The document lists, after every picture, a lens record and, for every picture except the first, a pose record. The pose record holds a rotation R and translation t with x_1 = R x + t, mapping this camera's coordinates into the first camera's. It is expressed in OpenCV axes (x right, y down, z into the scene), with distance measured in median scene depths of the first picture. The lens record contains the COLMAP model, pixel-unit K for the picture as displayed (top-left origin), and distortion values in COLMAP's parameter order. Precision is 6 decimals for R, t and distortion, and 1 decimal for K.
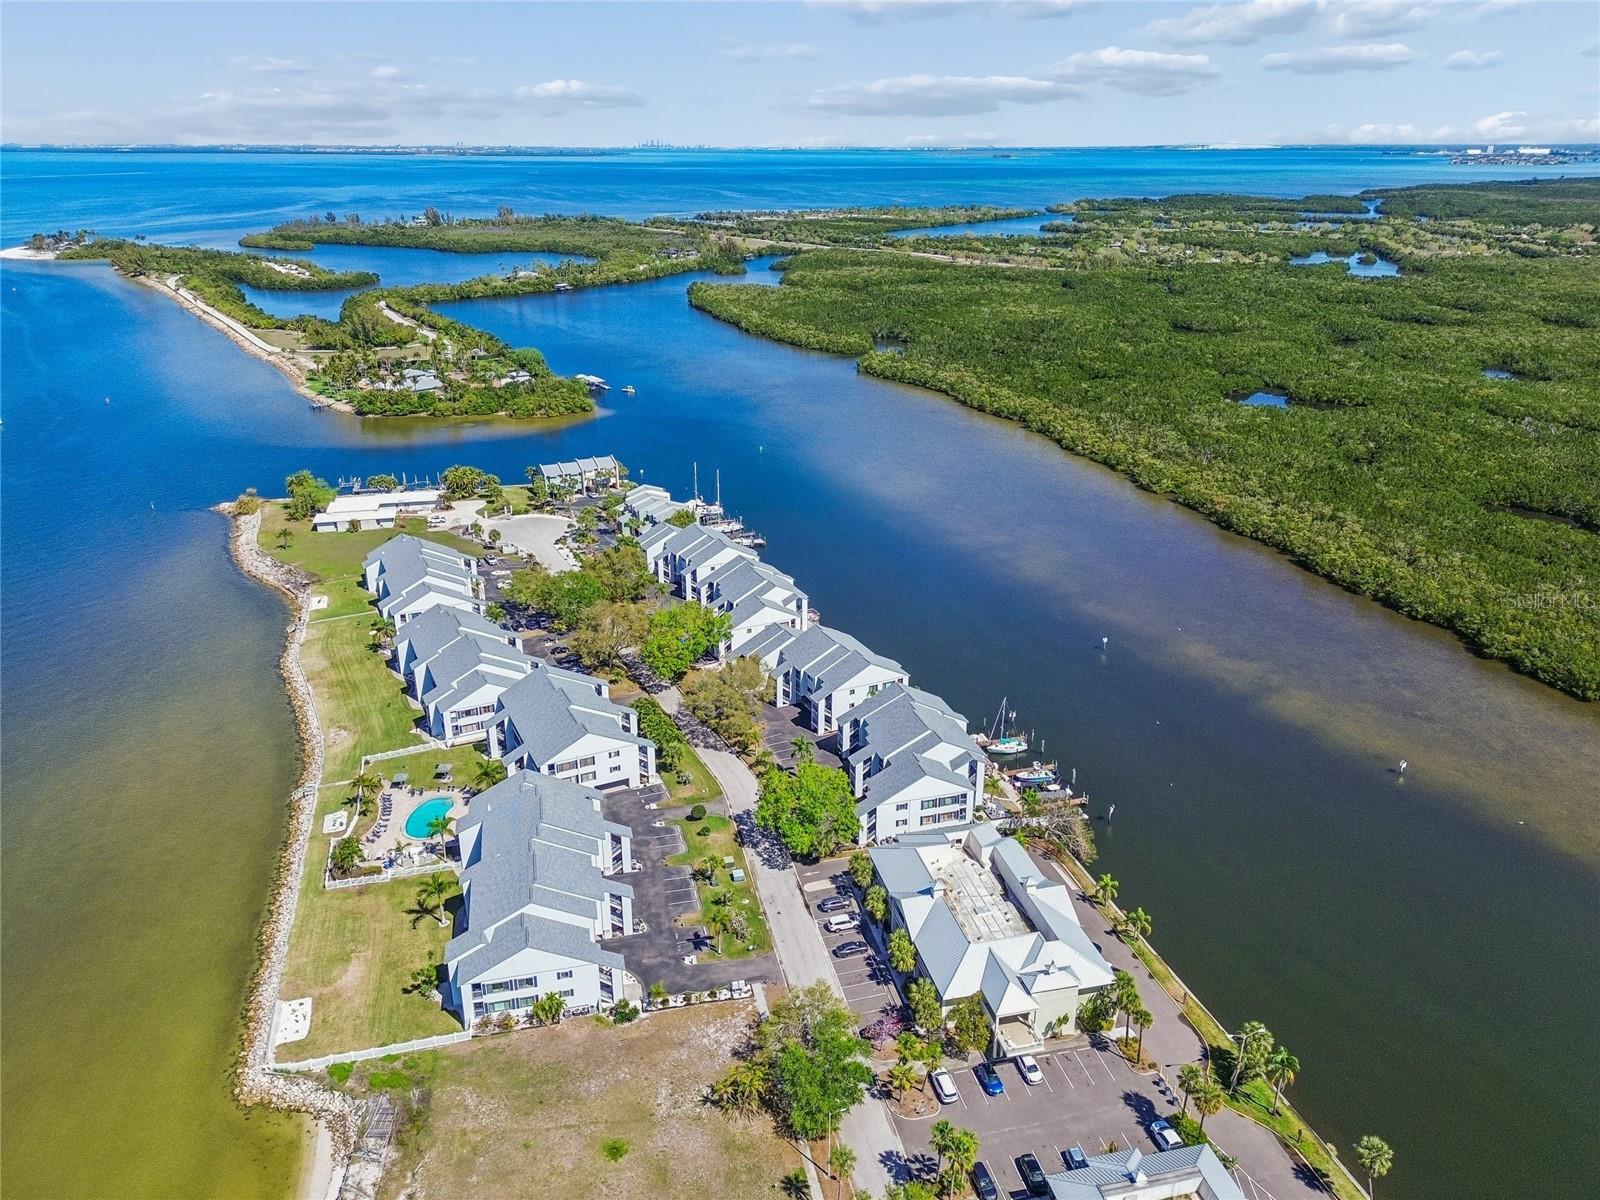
lens RADIAL K [[1145.4, 0, 811.4], [0, 1145.4, 601.3], [0, 0, 1]] dist [0.079610, -0.082078]
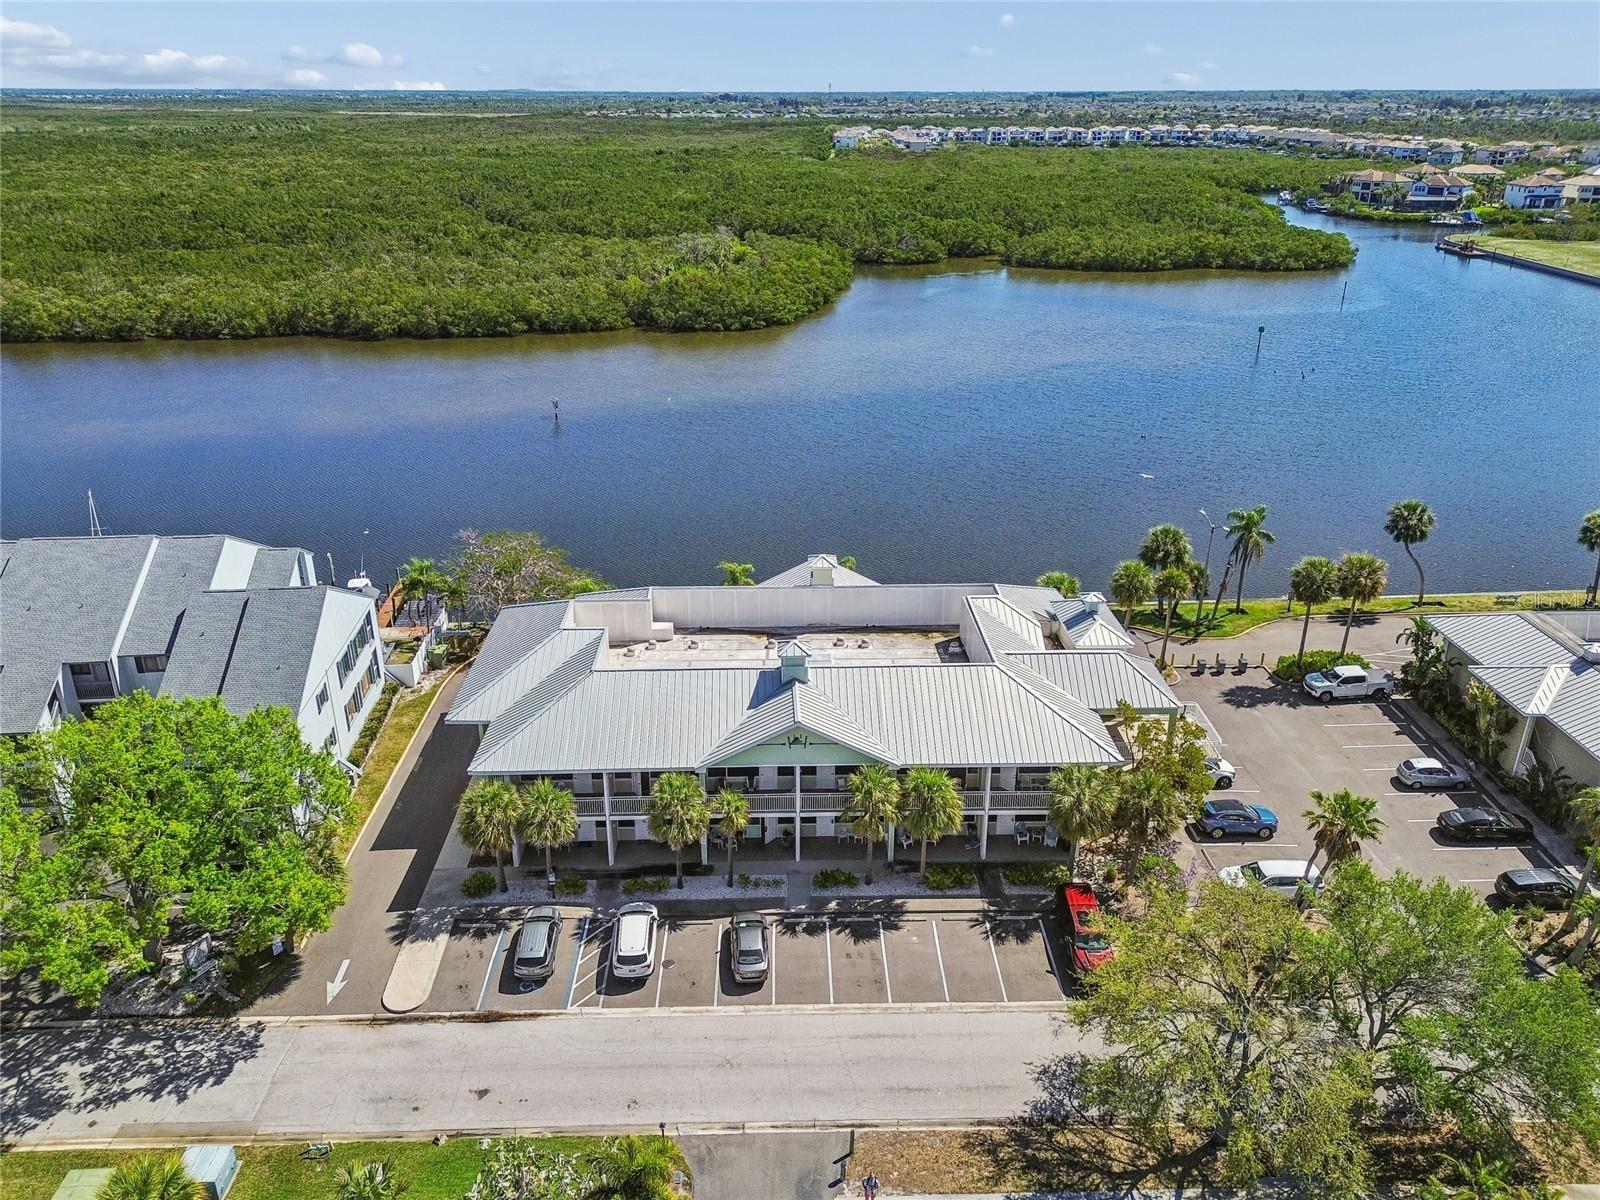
lens RADIAL K [[1173.5, 0, 797.7], [0, 1173.5, 596.1], [0, 0, 1]] dist [0.067914, -0.062778]
pose [[0.210917, -0.382535, 0.899545, -0.121619], [0.358112, 0.886506, 0.293024, 0.055828], [-0.909544, 0.260334, 0.323970, 0.428234]]
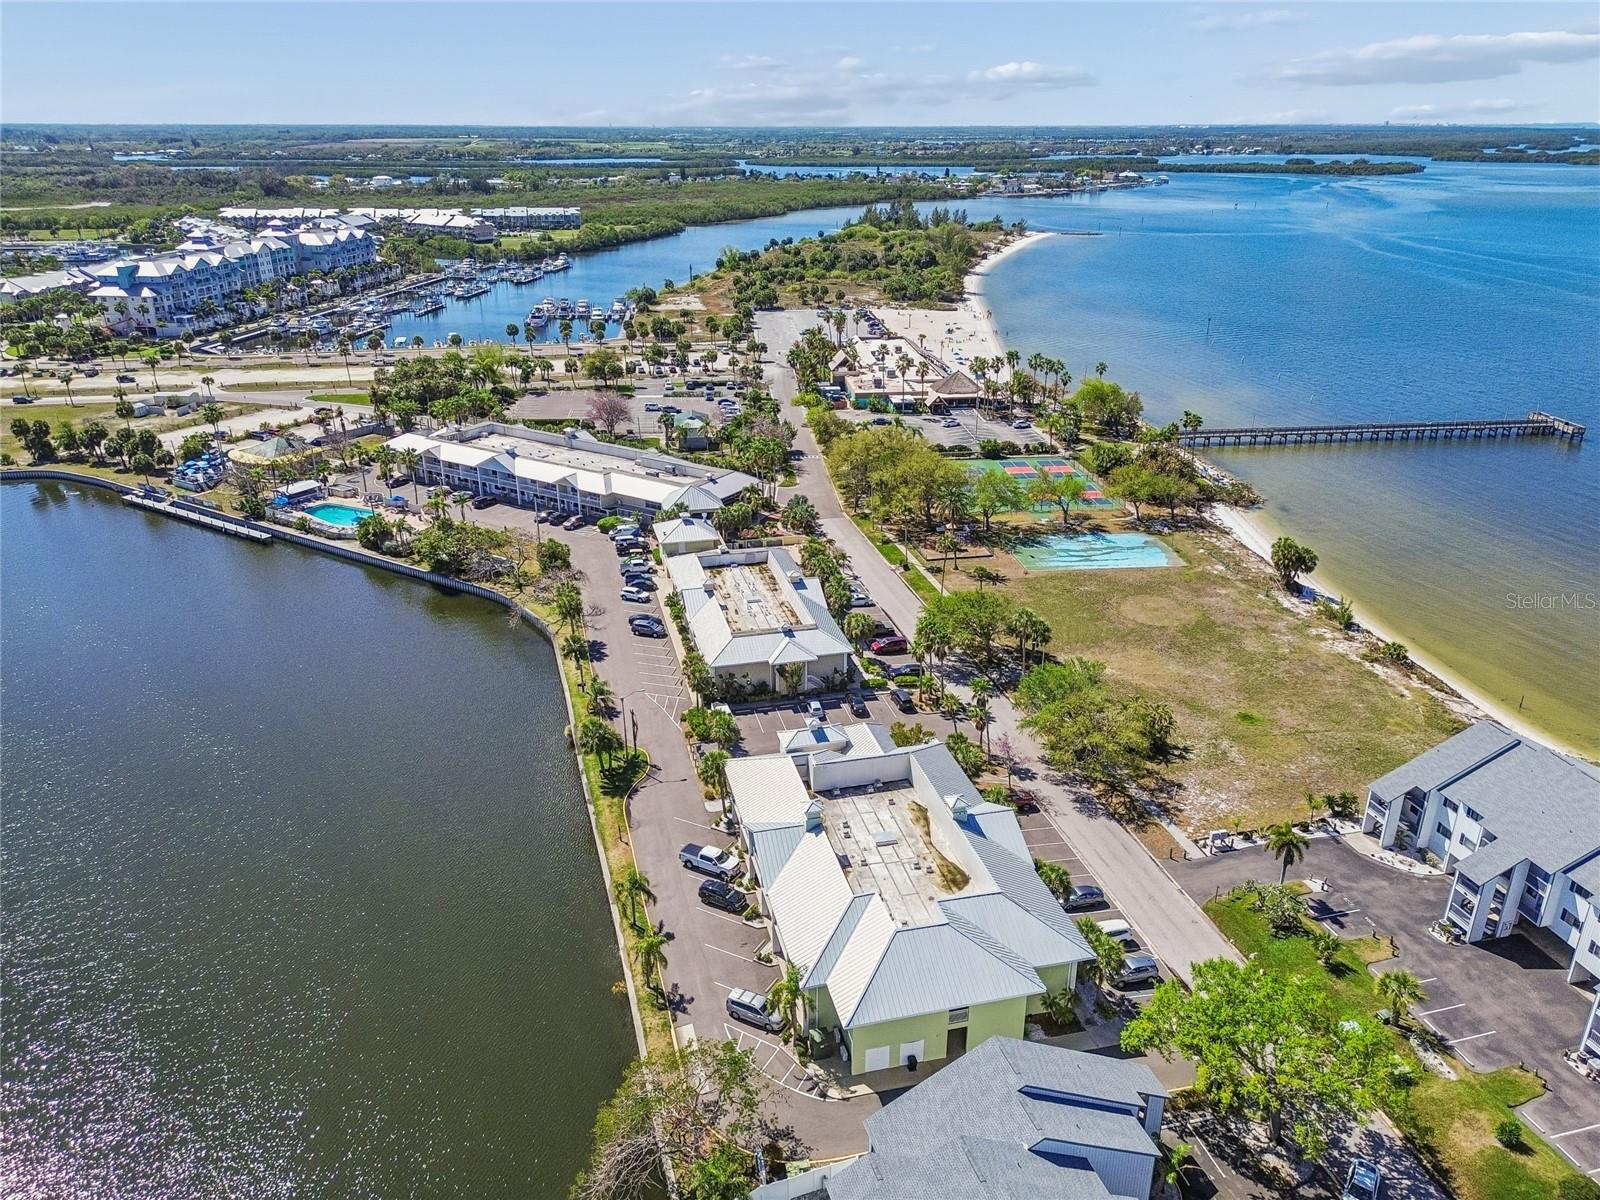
lens RADIAL K [[1140.7, 0, 802.5], [0, 1140.7, 612.5], [0, 0, 1]] dist [0.077124, -0.077355]
pose [[-0.999996, 0.002763, 0.000664, 0.096036], [0.002430, 0.710401, 0.703793, -0.136214], [0.001473, 0.703792, -0.710405, 0.682489]]
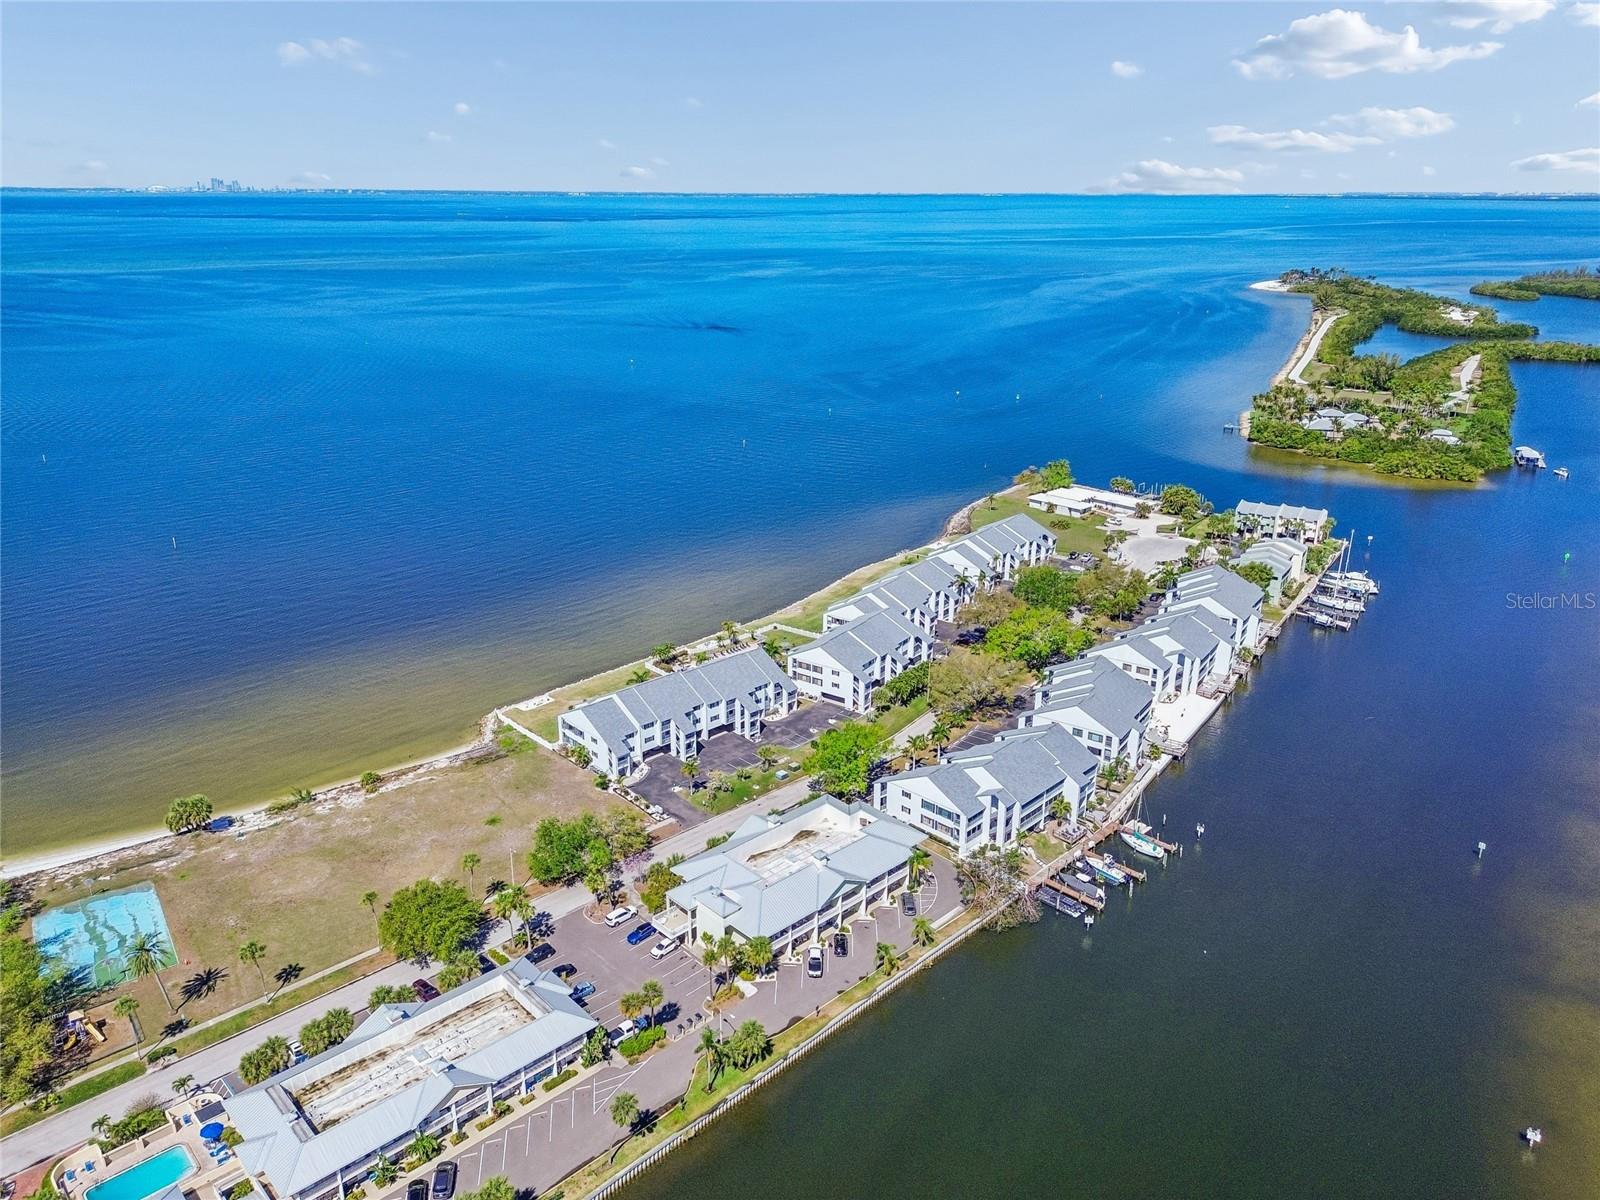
lens RADIAL K [[1145.4, 0, 811.4], [0, 1145.4, 601.3], [0, 0, 1]] dist [0.079610, -0.082078]
pose [[0.493475, 0.293467, -0.818755, 0.498844], [-0.323174, 0.935829, 0.140649, -0.064889], [0.807491, 0.195194, 0.556649, 0.172219]]
